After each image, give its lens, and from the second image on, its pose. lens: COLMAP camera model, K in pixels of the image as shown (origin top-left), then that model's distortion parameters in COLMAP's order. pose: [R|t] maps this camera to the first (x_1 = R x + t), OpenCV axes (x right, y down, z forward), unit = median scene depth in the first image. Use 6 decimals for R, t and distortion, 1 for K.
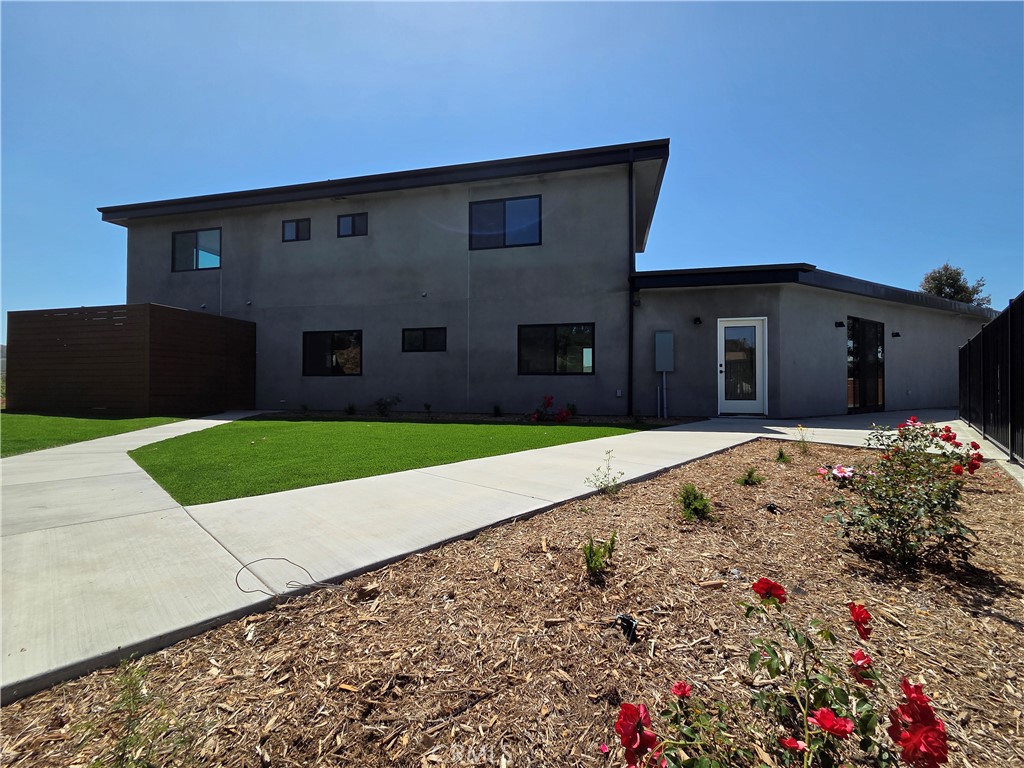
lens RADIAL K [[419.7, 0, 512.7], [0, 419.7, 385.7], [0, 0, 1]] dist [0.001135, 0.000236]
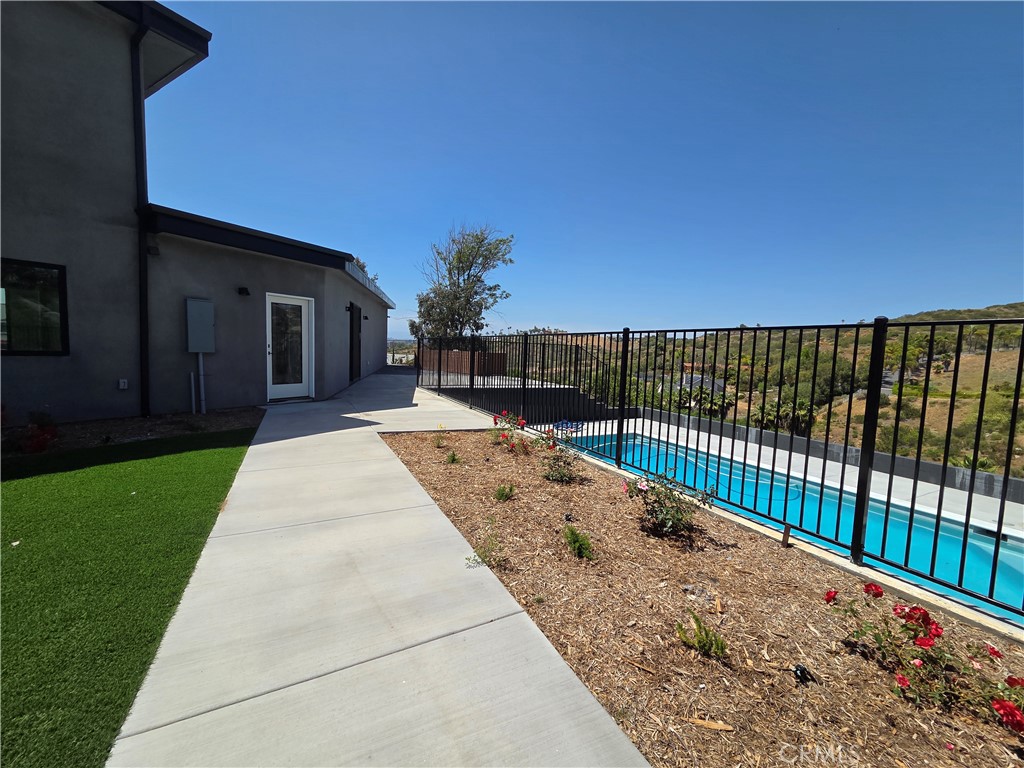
lens RADIAL K [[419.7, 0, 519.3], [0, 419.7, 380.8], [0, 0, 1]] dist [0.001135, 0.000236]
pose [[0.320995, -0.060740, 0.945131, -0.183035], [-0.037269, 0.996358, 0.076690, -0.065140], [-0.946347, -0.059841, 0.317562, 0.223337]]
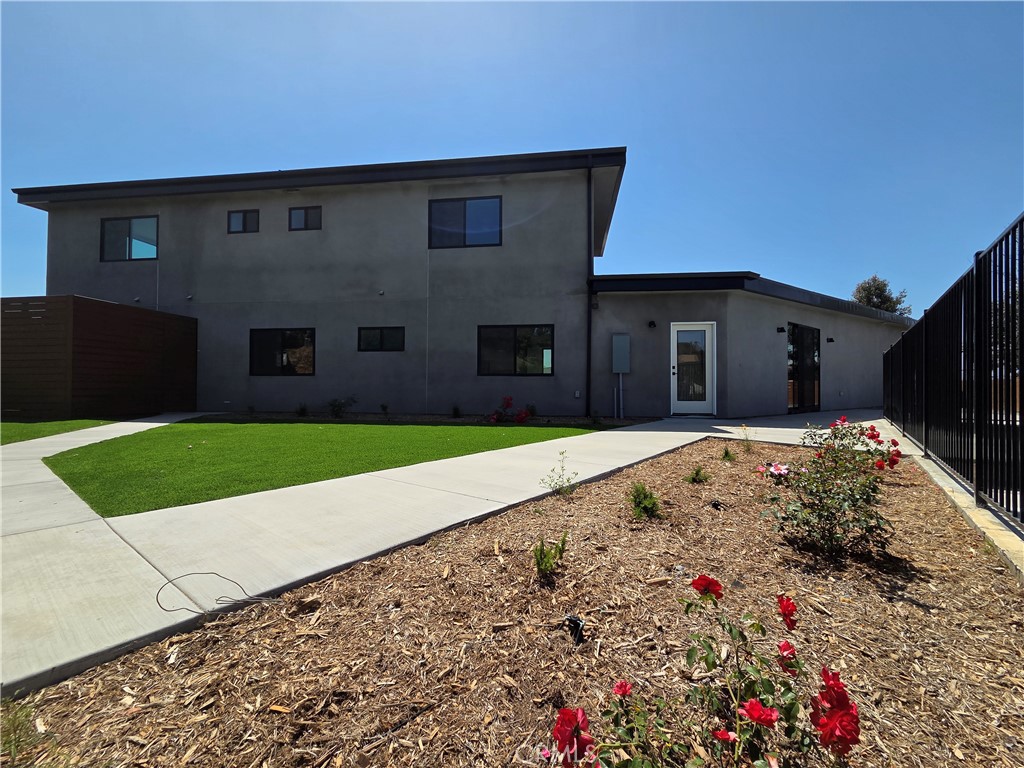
lens RADIAL K [[419.7, 0, 513.6], [0, 419.7, 386.0], [0, 0, 1]] dist [0.001135, 0.000236]
pose [[0.995751, 0.002836, 0.092038, 0.006085], [-0.002782, 0.999996, -0.000720, -0.000797], [-0.092040, 0.000461, 0.995755, 0.001947]]
